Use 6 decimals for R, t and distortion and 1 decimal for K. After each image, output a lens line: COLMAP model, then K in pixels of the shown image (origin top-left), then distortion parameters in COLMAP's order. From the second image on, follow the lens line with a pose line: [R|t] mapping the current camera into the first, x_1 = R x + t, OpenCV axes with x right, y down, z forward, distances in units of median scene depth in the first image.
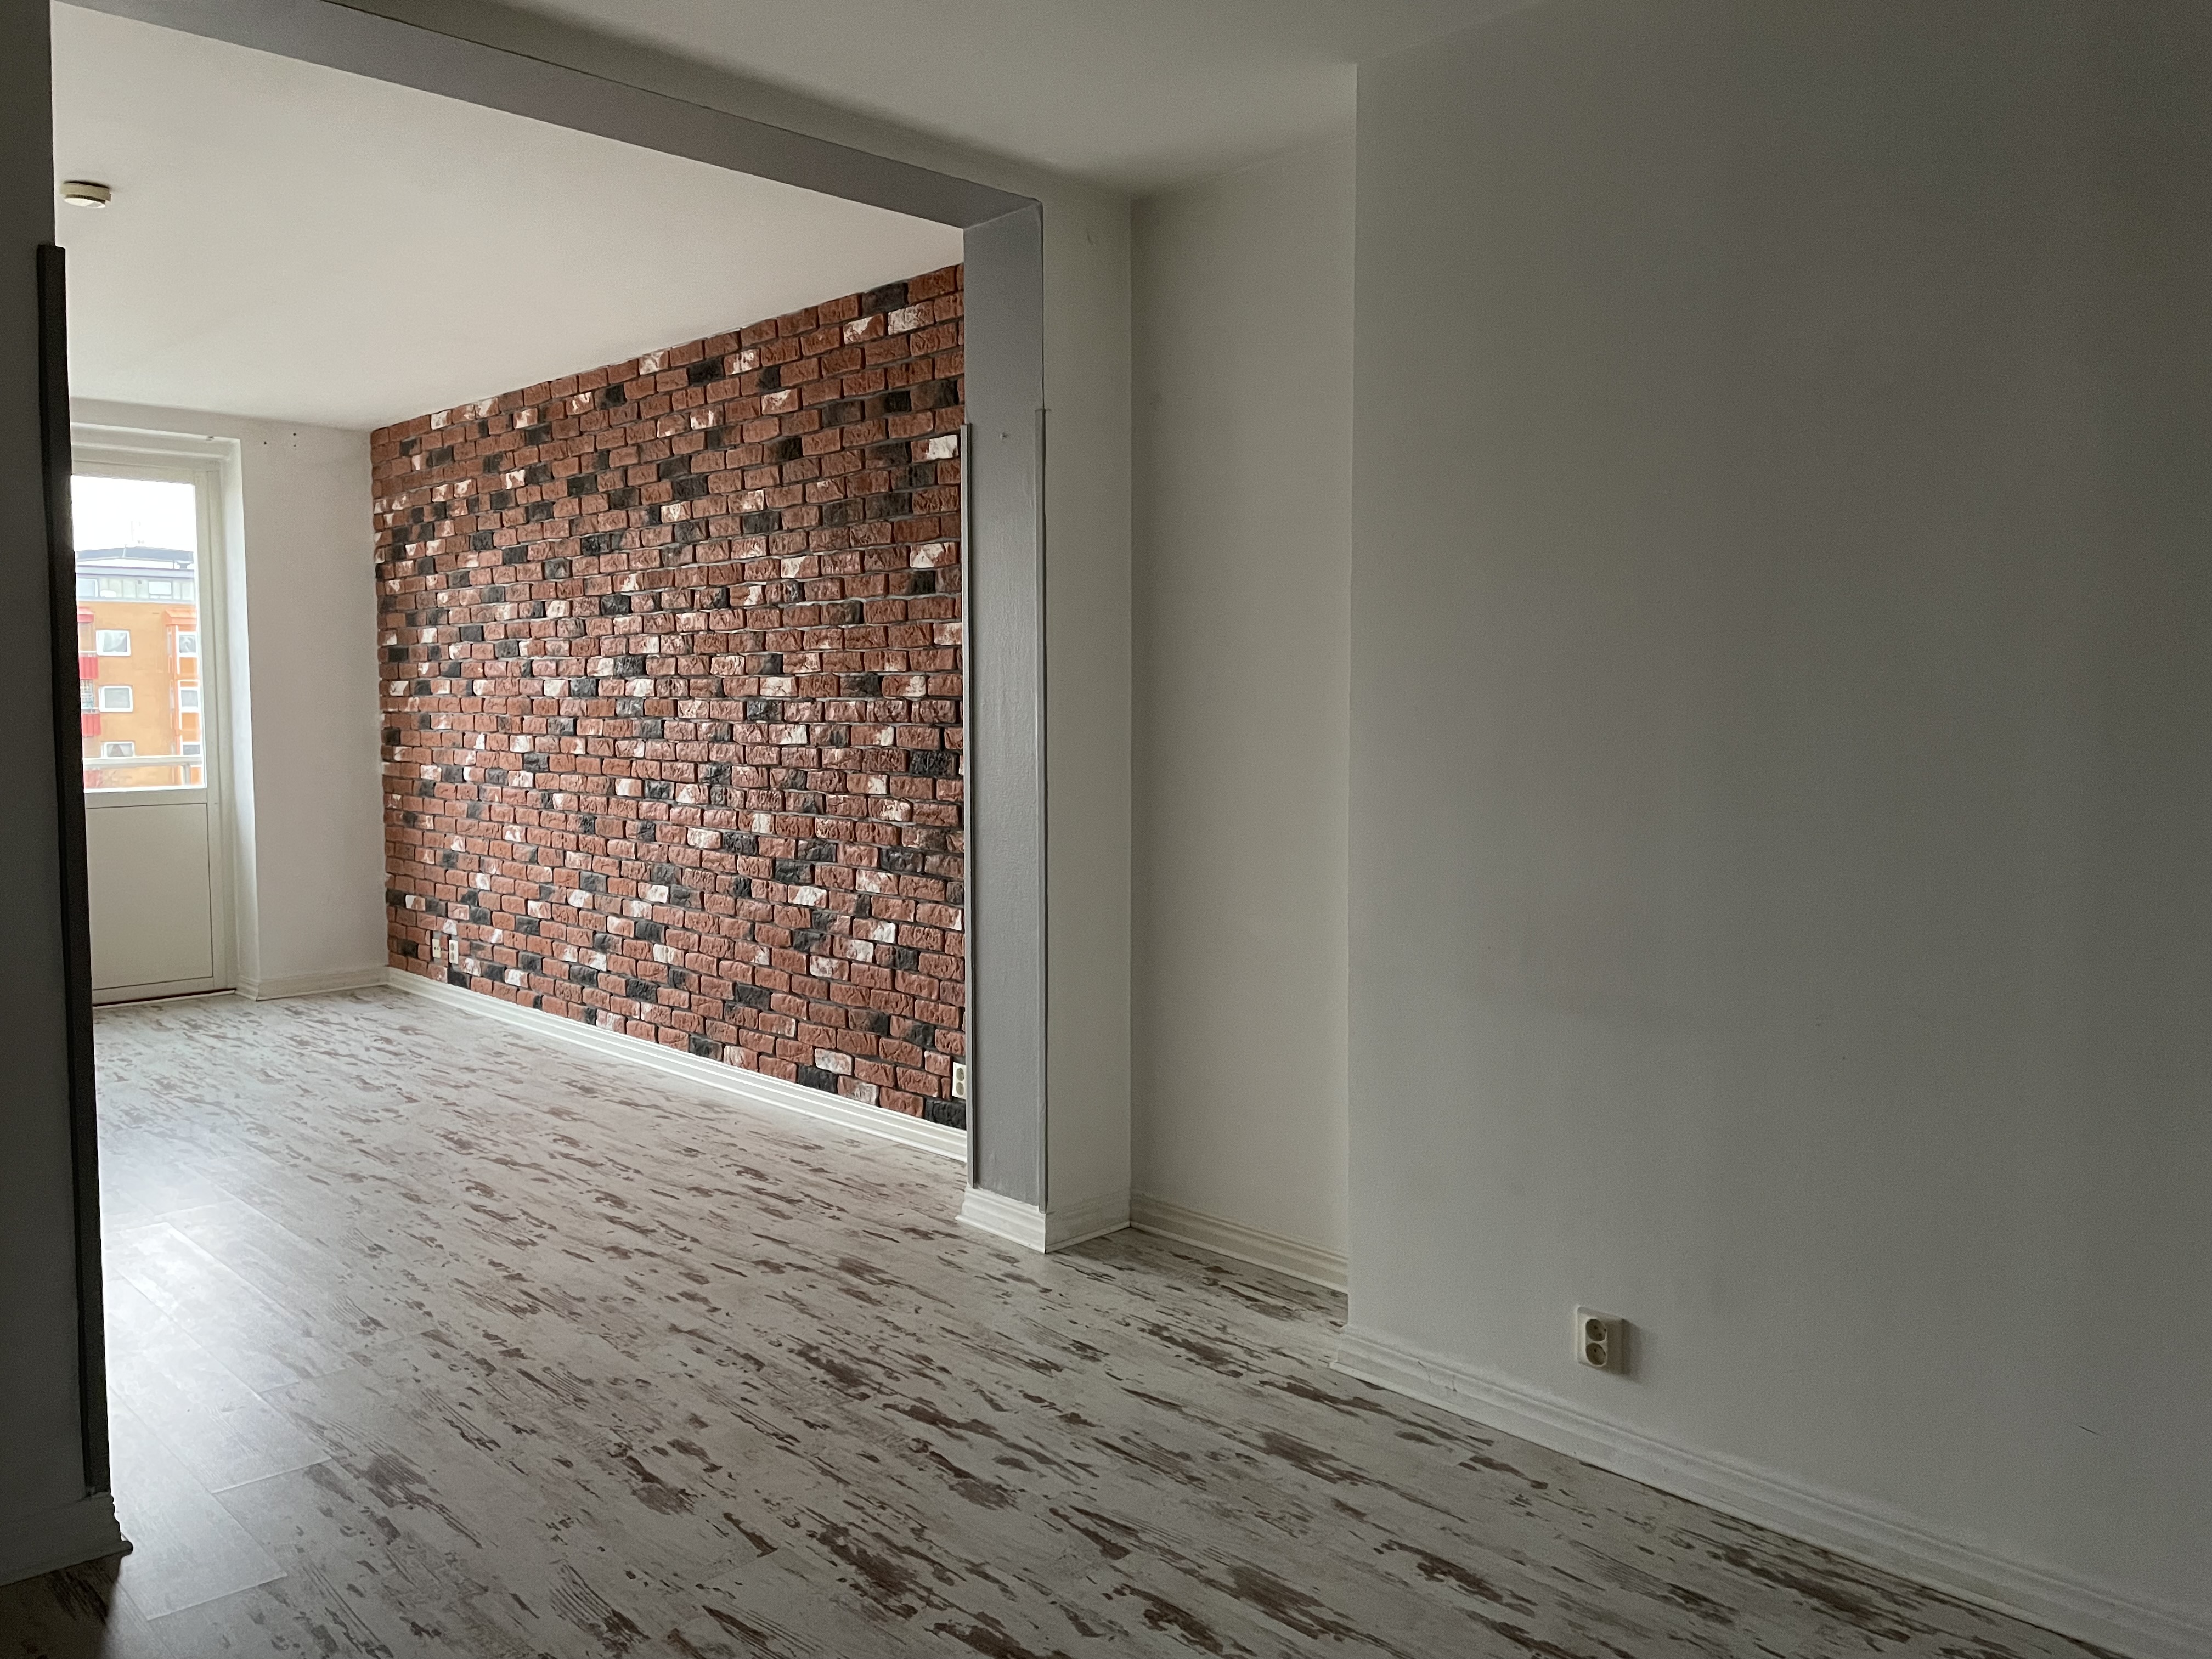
lens RADIAL K [[1681.0, 0, 1108.5], [0, 1681.0, 807.6], [0, 0, 1]] dist [0.109443, -0.116987]
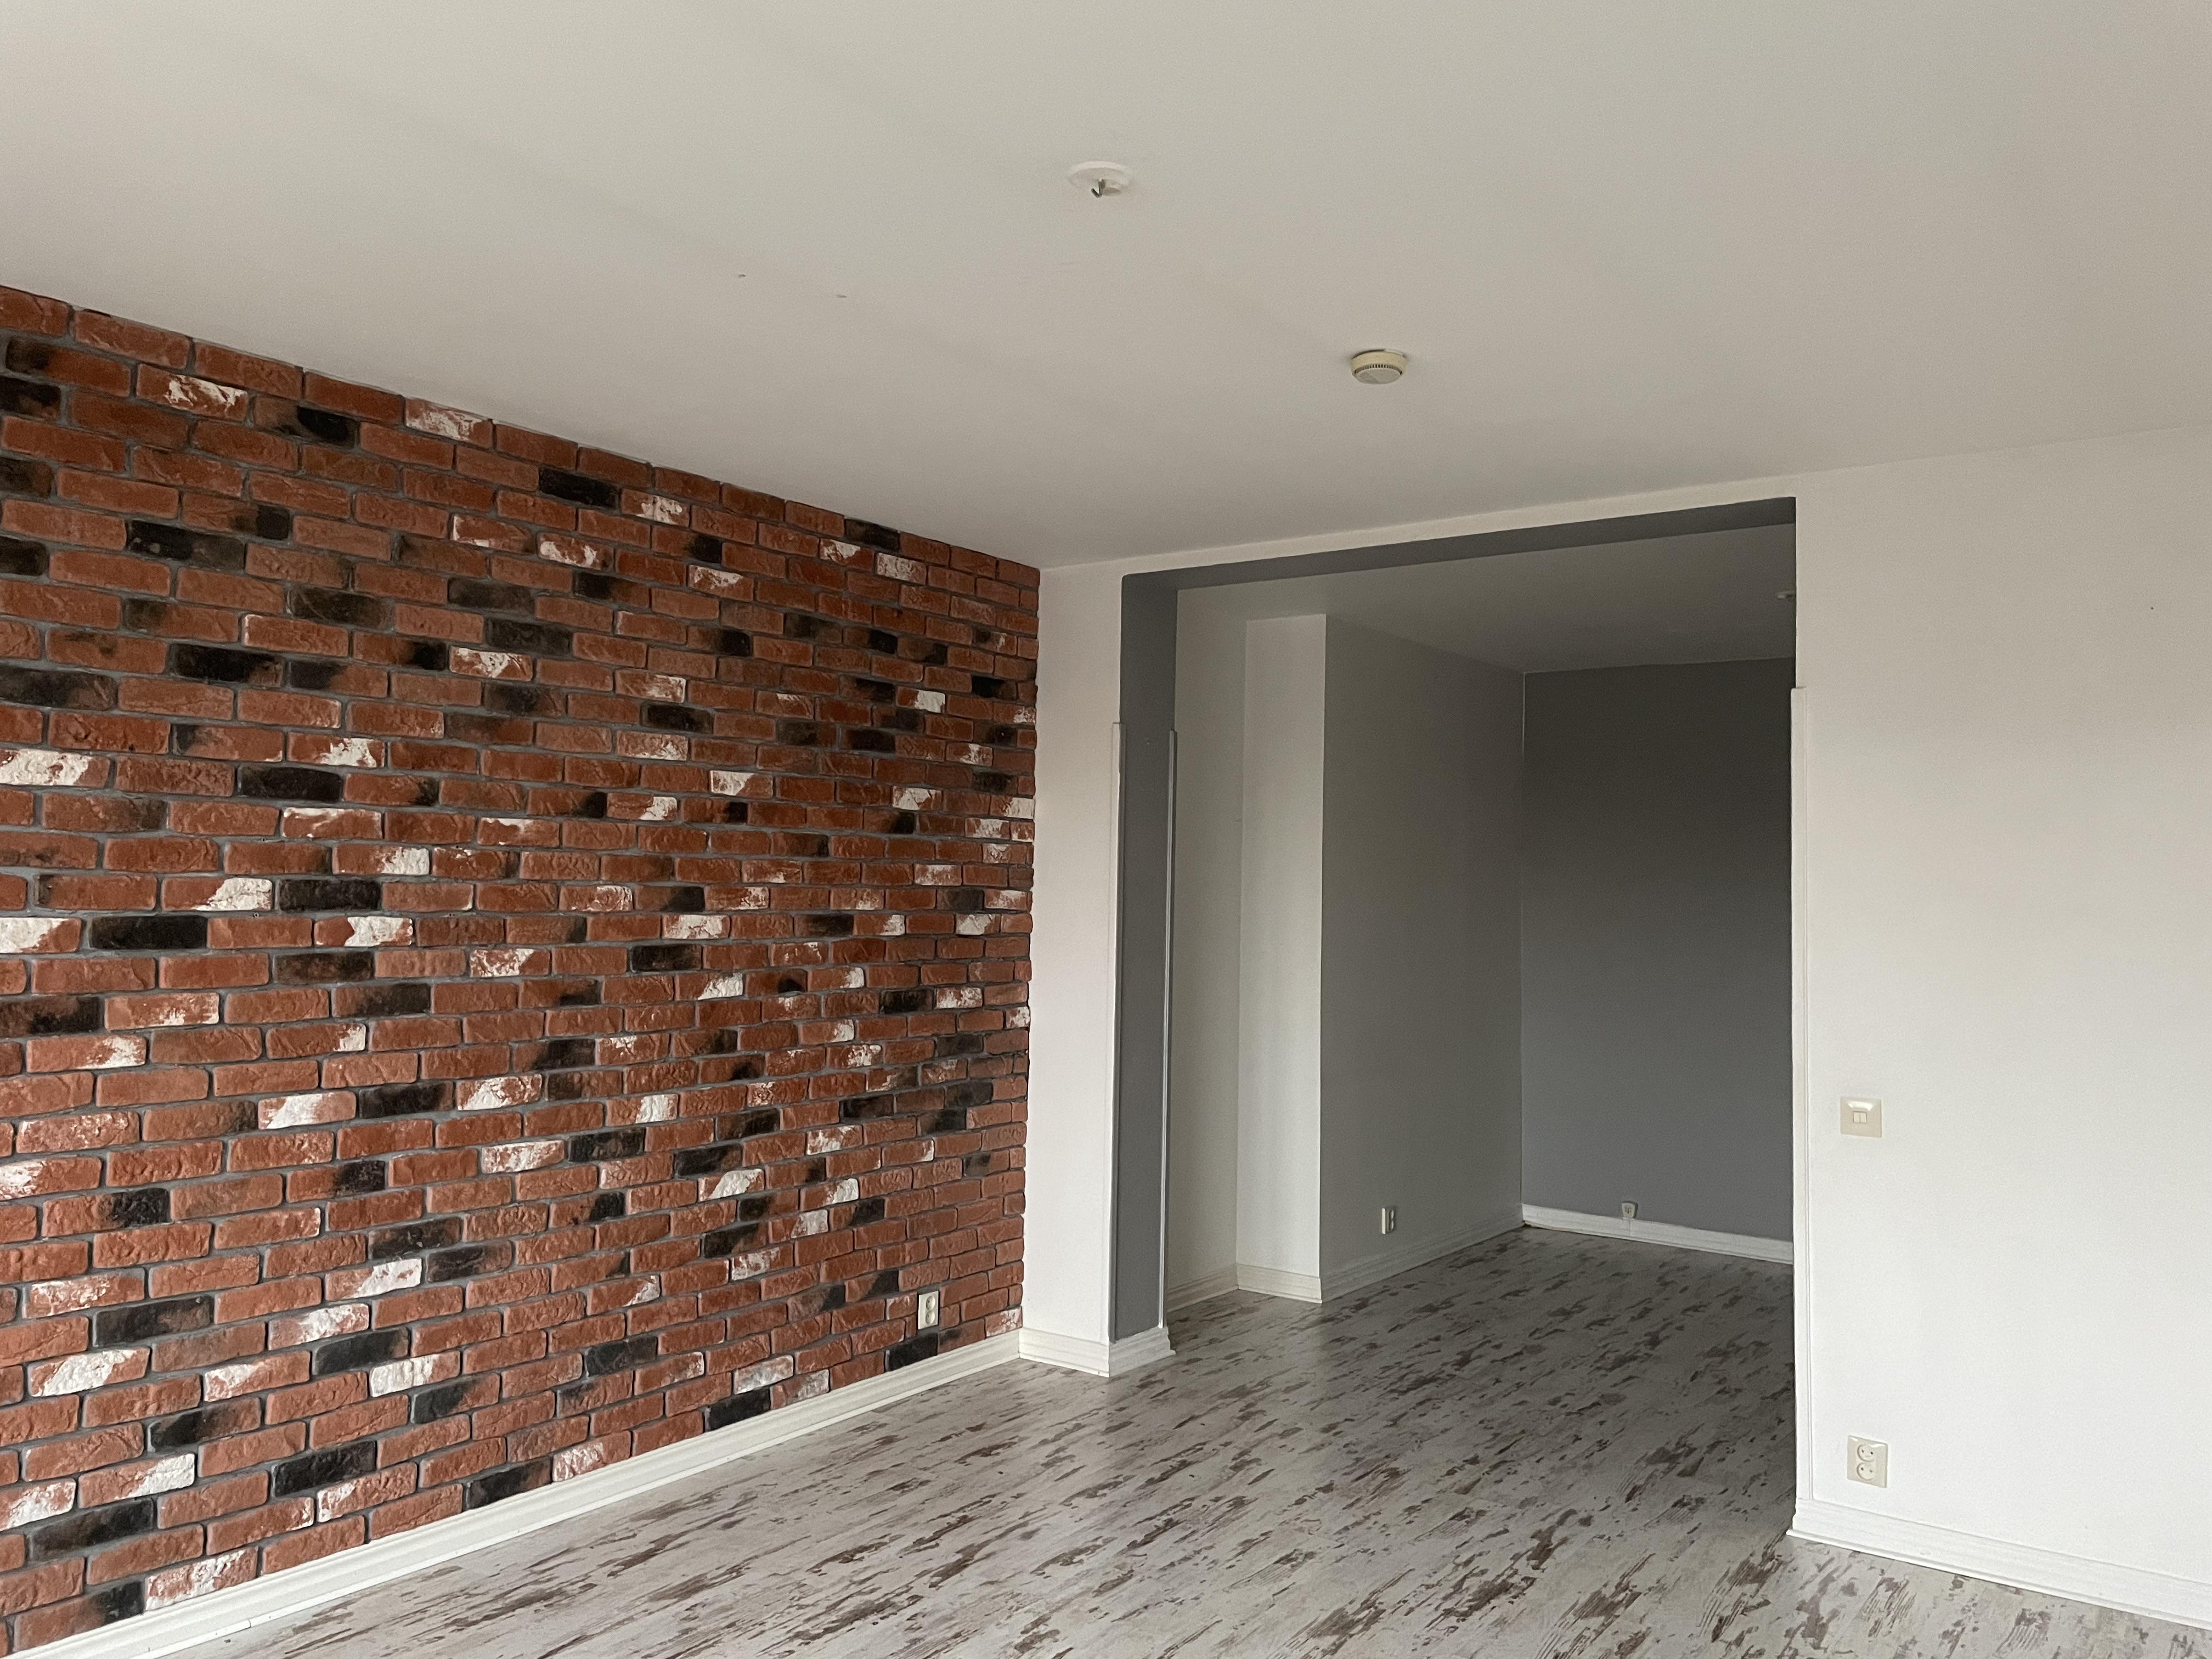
lens RADIAL K [[1671.5, 0, 1106.0], [0, 1671.5, 829.5], [0, 0, 1]] dist [0.081950, -0.111547]
pose [[-0.180331, 0.038742, 0.982843, -1.109817], [0.052745, 0.998167, -0.029668, -0.092479], [-0.982191, 0.046490, -0.182044, 1.051268]]
